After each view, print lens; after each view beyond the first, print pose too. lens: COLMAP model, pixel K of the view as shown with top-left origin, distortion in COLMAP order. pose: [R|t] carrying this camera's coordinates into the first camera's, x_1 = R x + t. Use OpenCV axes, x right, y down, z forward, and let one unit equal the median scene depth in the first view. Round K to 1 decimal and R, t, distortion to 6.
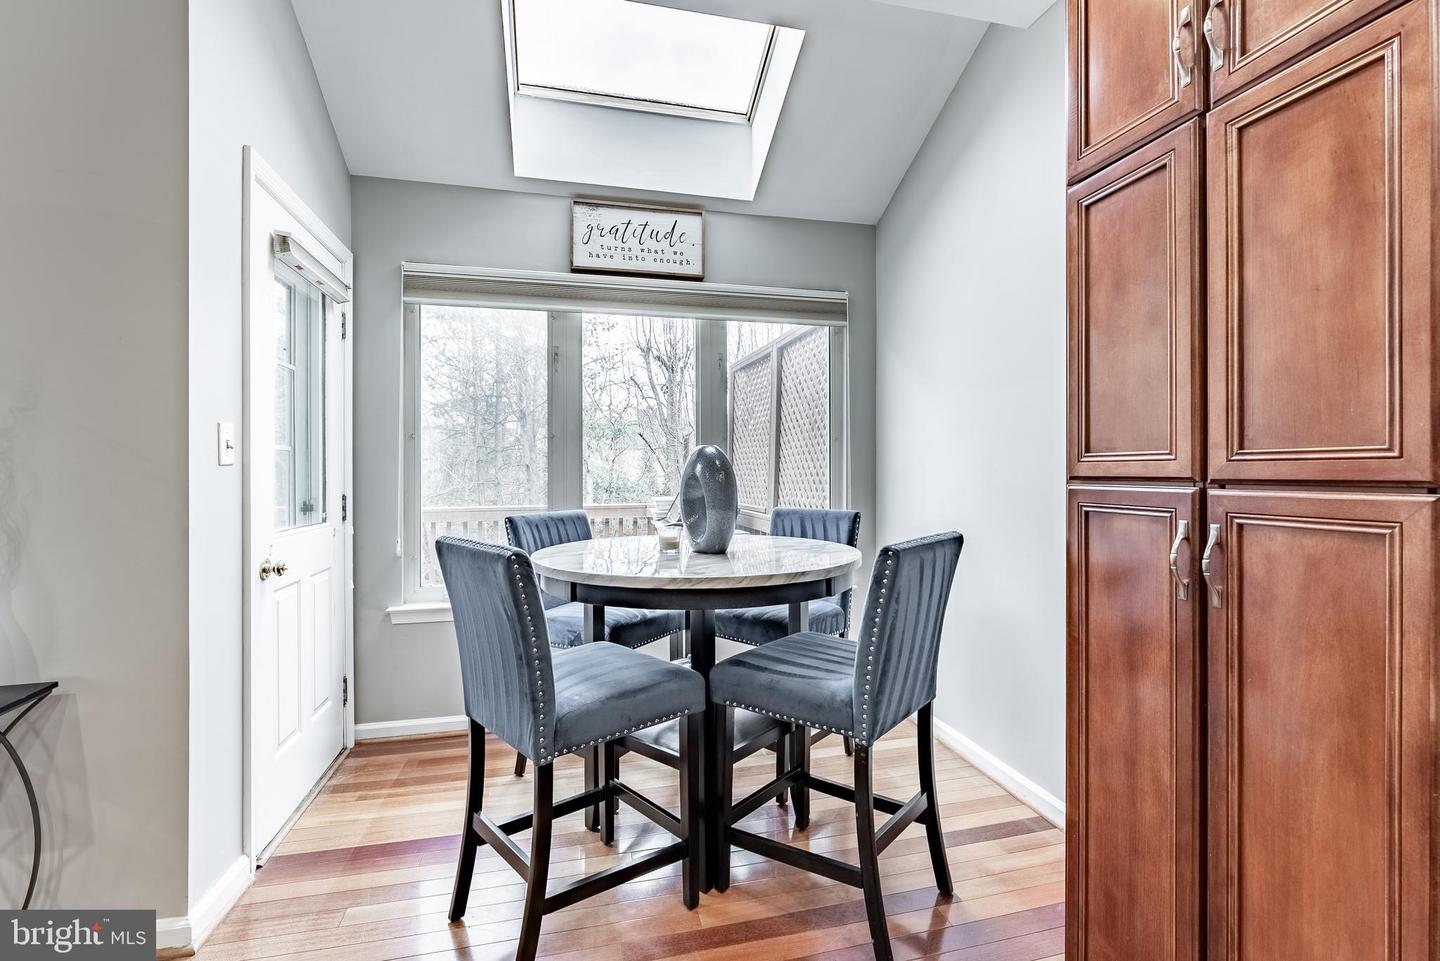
lens RADIAL K [[650.6, 0, 721.5], [0, 650.6, 469.9], [0, 0, 1]] dist [-0.006746, 0.000058]
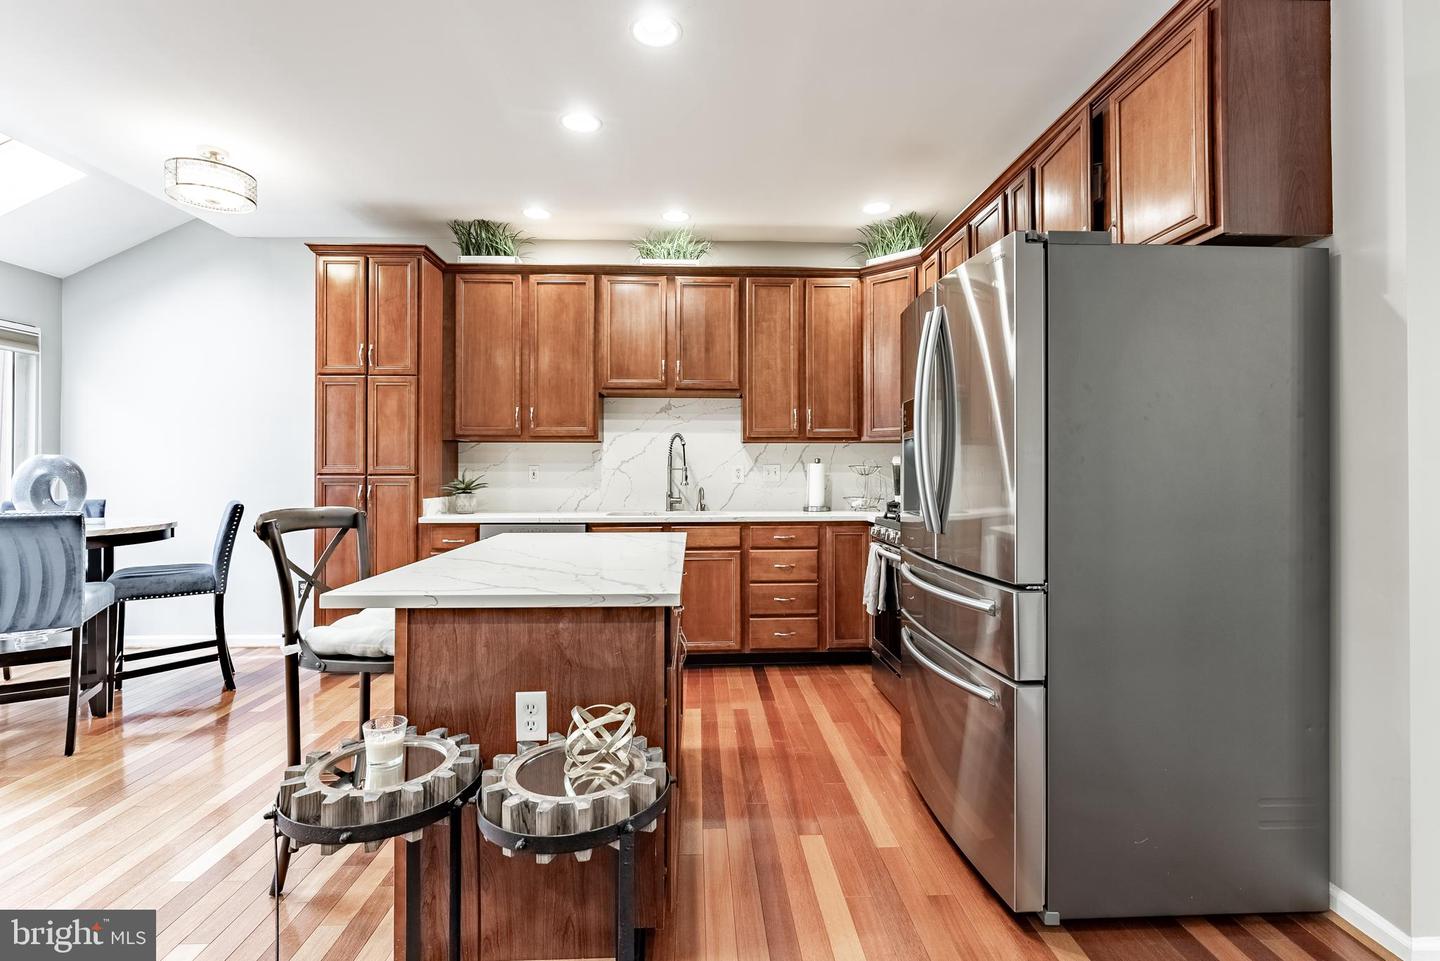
lens RADIAL K [[650.6, 0, 721.5], [0, 650.6, 469.9], [0, 0, 1]] dist [-0.006746, 0.000058]
pose [[0.198308, 0.007213, 0.980113, -2.885591], [-0.001501, 0.999974, -0.007055, 0.017776], [-0.980139, -0.000072, 0.198313, -1.999189]]
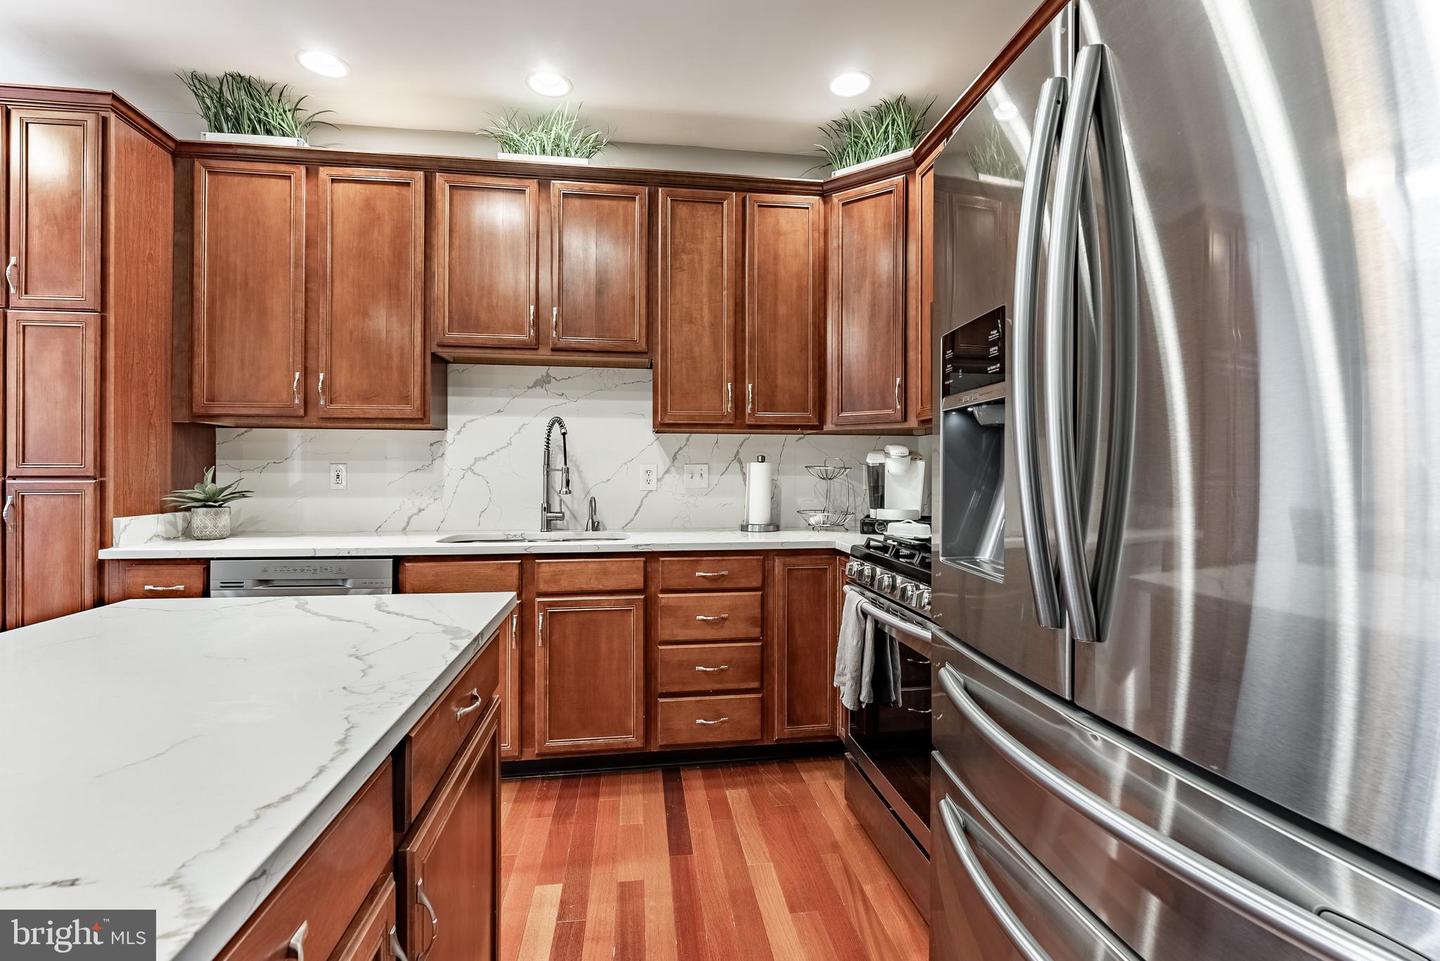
lens RADIAL K [[653.3, 0, 724.0], [0, 653.3, 476.2], [0, 0, 1]] dist [-0.002553, -0.000037]
pose [[0.102946, 0.000330, 0.994687, -1.375648], [-0.004864, 0.999988, 0.000172, 0.004756], [-0.994675, -0.004855, 0.102946, -1.895962]]
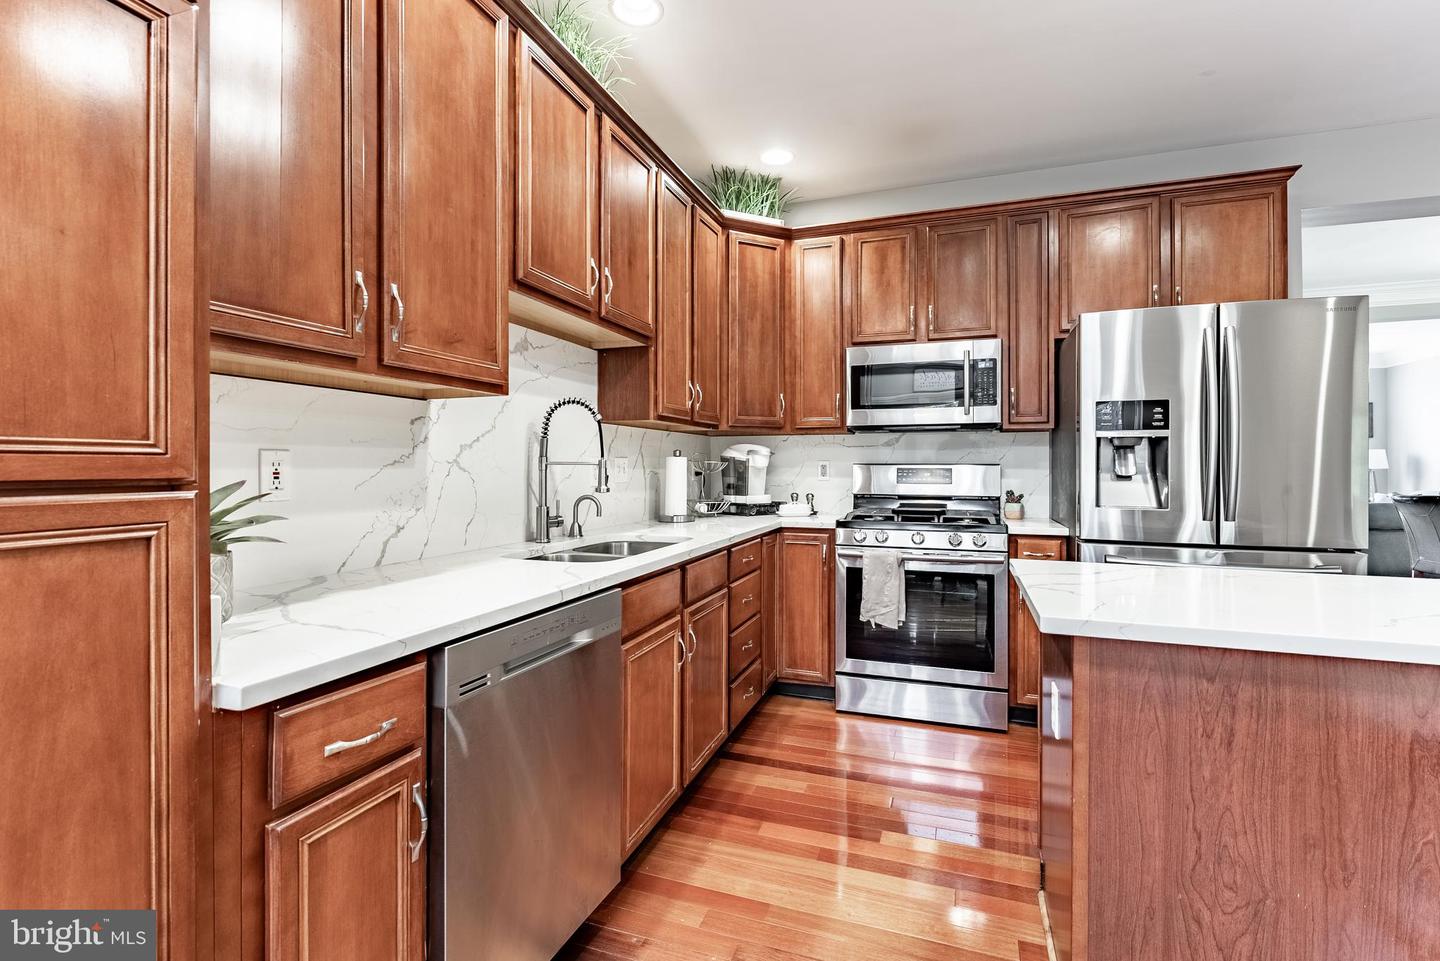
lens RADIAL K [[650.6, 0, 721.5], [0, 650.6, 469.9], [0, 0, 1]] dist [-0.006746, 0.000058]
pose [[-0.829363, 0.001571, 0.558708, -0.150376], [0.002143, 0.999998, 0.000368, 0.004653], [-0.558706, 0.001502, -0.829364, 1.166875]]
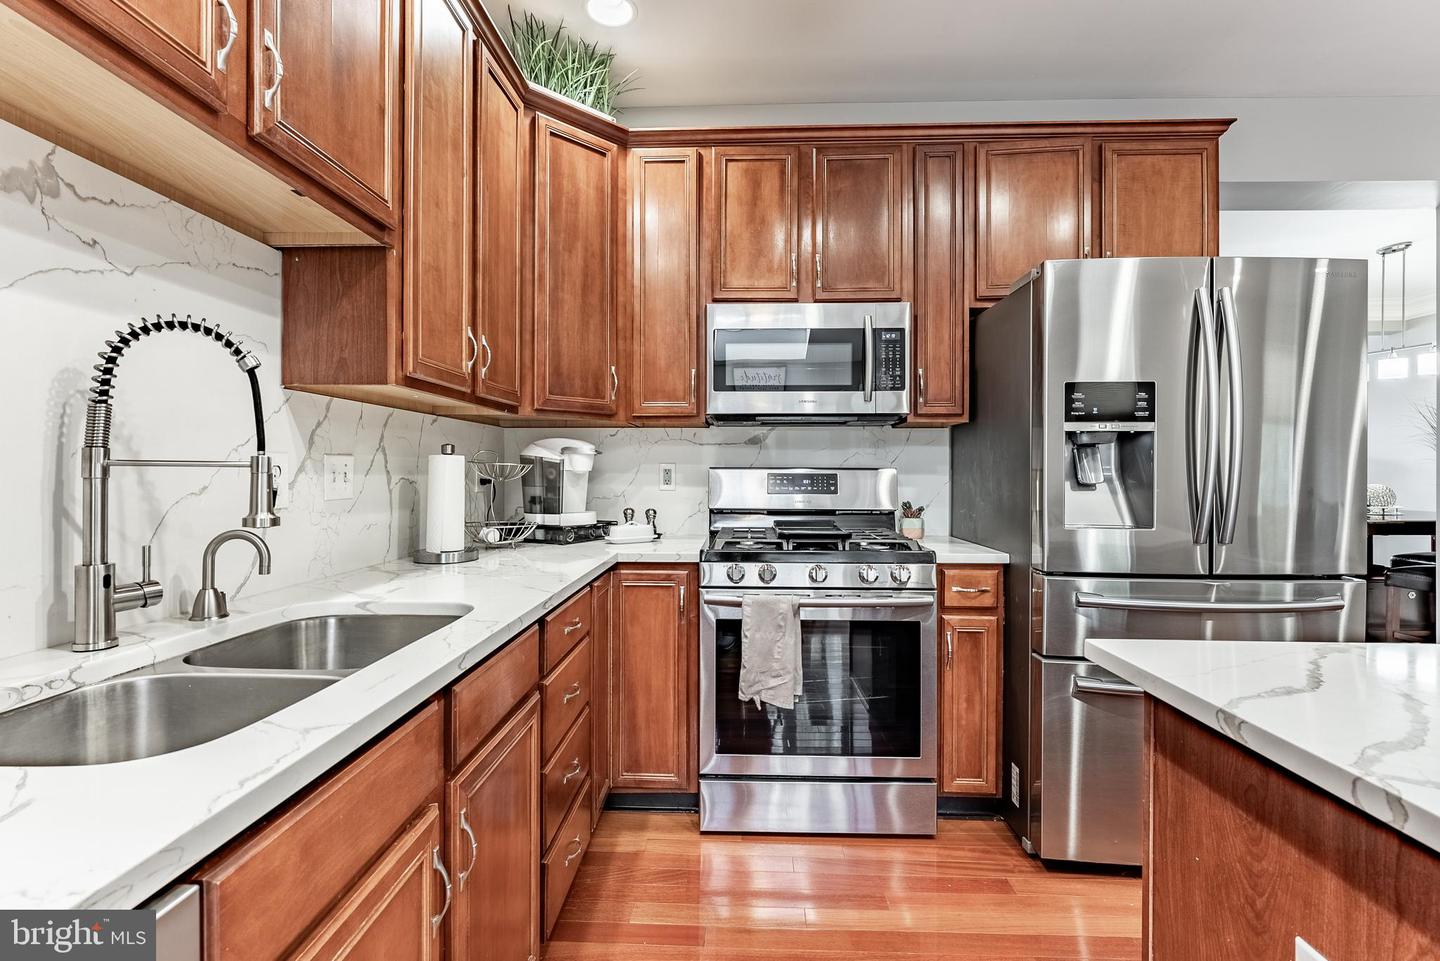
lens RADIAL K [[650.6, 0, 721.5], [0, 650.6, 469.9], [0, 0, 1]] dist [-0.006746, 0.000058]
pose [[-0.960248, 0.004566, 0.279112, 0.575772], [0.002872, 0.999975, -0.006478, 0.000051], [-0.279135, -0.005419, -0.960237, 0.150570]]
